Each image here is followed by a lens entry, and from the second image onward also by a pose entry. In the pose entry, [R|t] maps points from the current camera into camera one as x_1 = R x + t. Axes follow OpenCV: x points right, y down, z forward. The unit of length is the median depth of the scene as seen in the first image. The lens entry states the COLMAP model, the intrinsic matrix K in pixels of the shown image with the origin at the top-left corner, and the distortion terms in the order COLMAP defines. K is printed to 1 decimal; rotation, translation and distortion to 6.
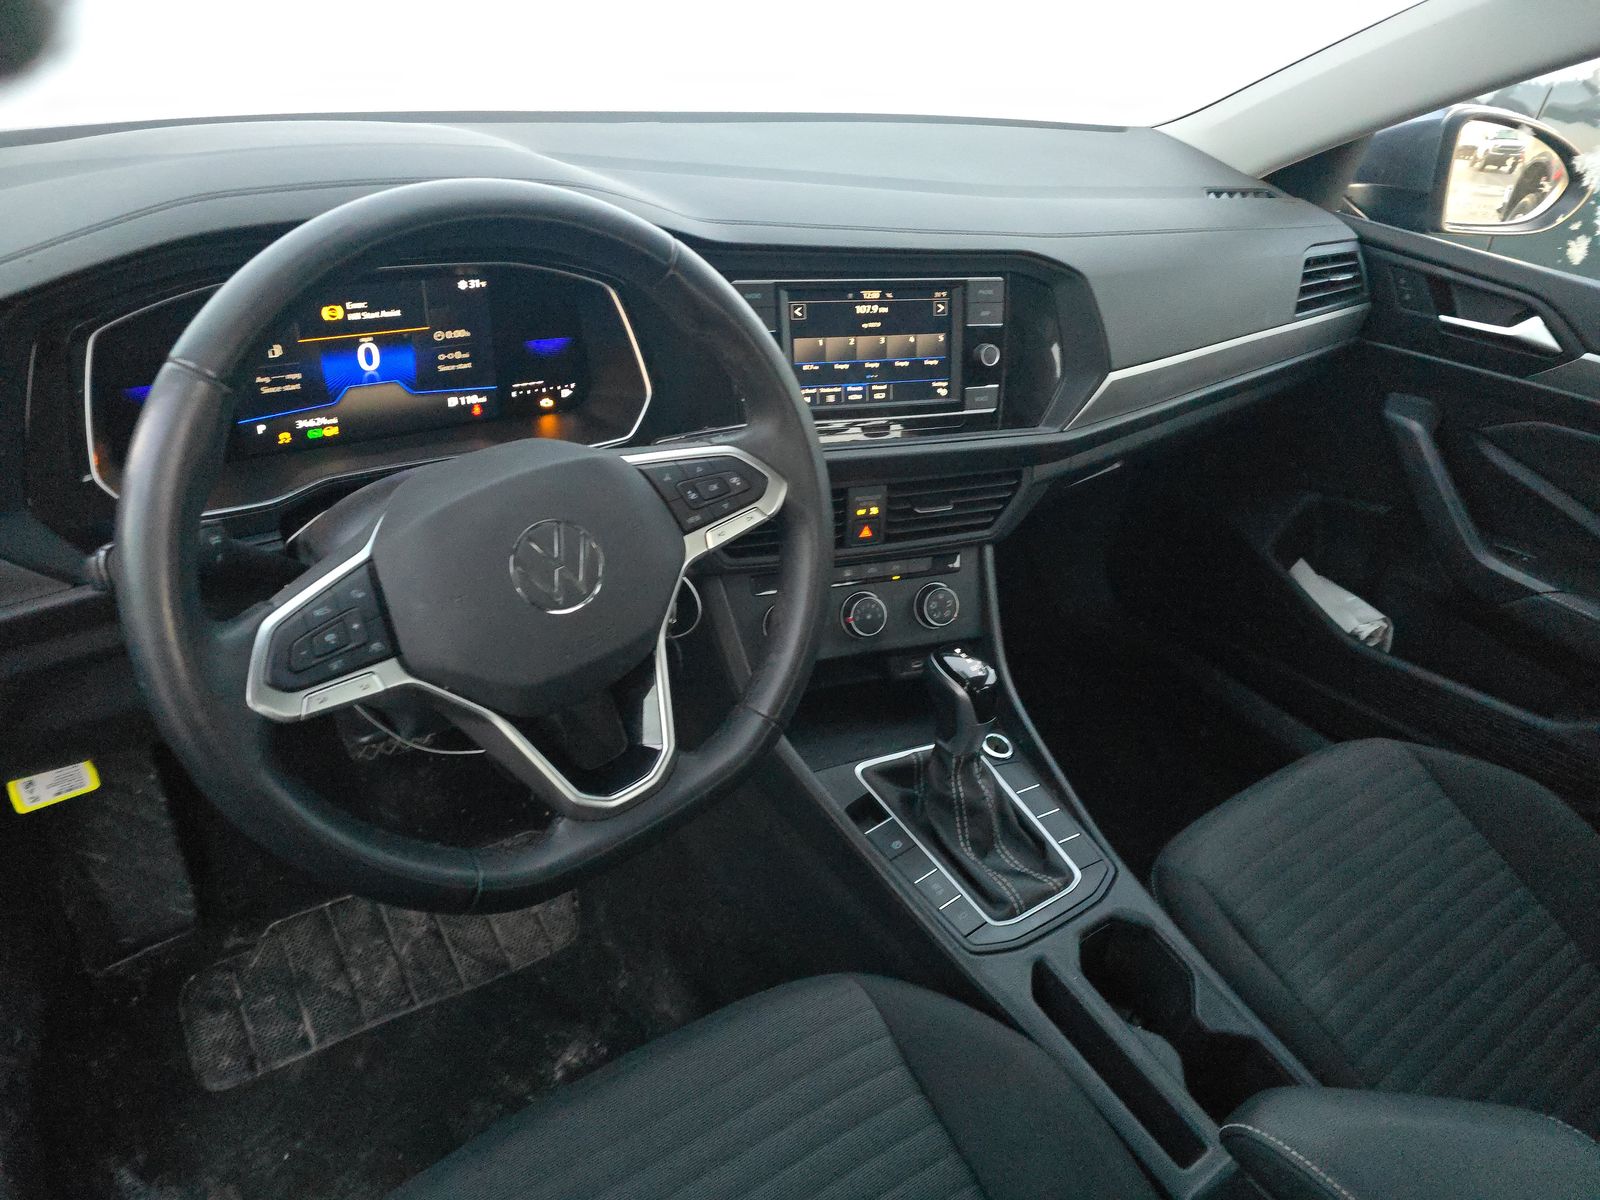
lens RADIAL K [[1081.0, 0, 798.1], [0, 1081.0, 592.6], [0, 0, 1]] dist [0.041712, -0.041927]
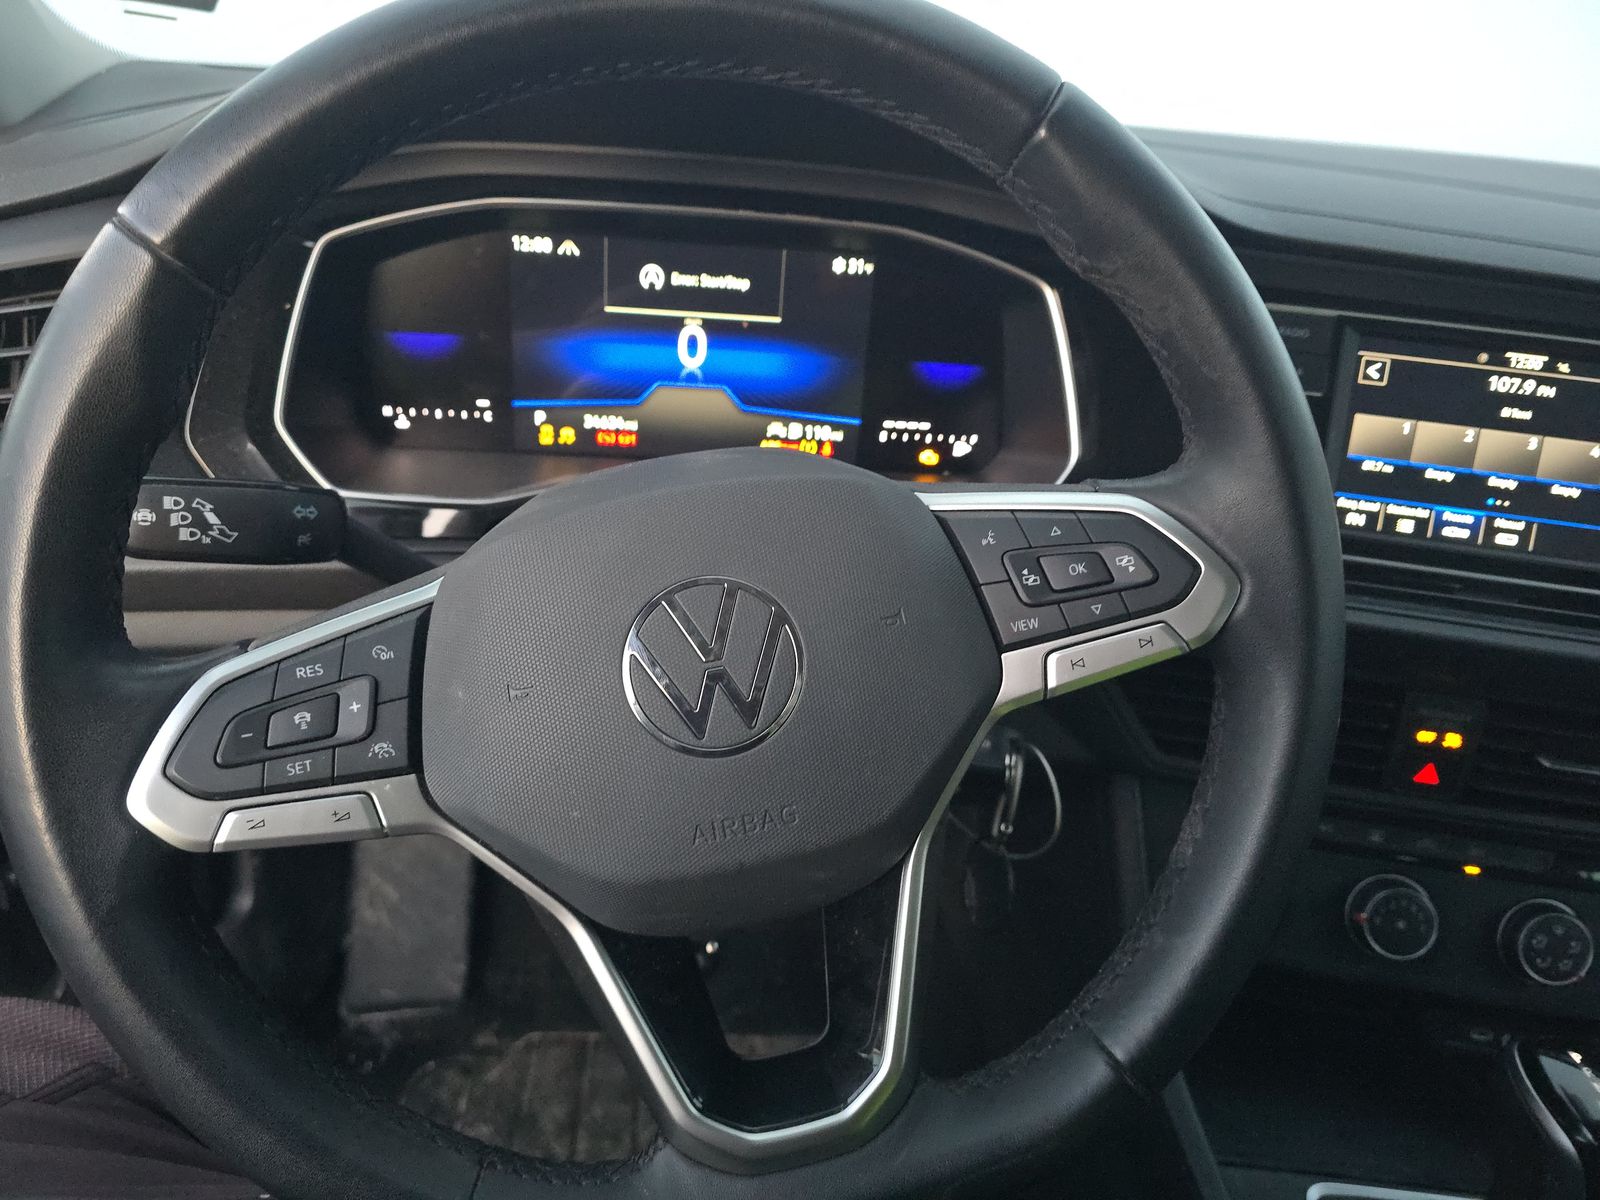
lens RADIAL K [[1081.0, 0, 781.4], [0, 1081.0, 579.4], [0, 0, 1]] dist [0.041712, -0.041927]
pose [[0.867795, 0.190831, -0.458819, 0.014541], [-0.260311, 0.961072, -0.092616, -0.015037], [0.423284, 0.199808, 0.883690, 0.380407]]
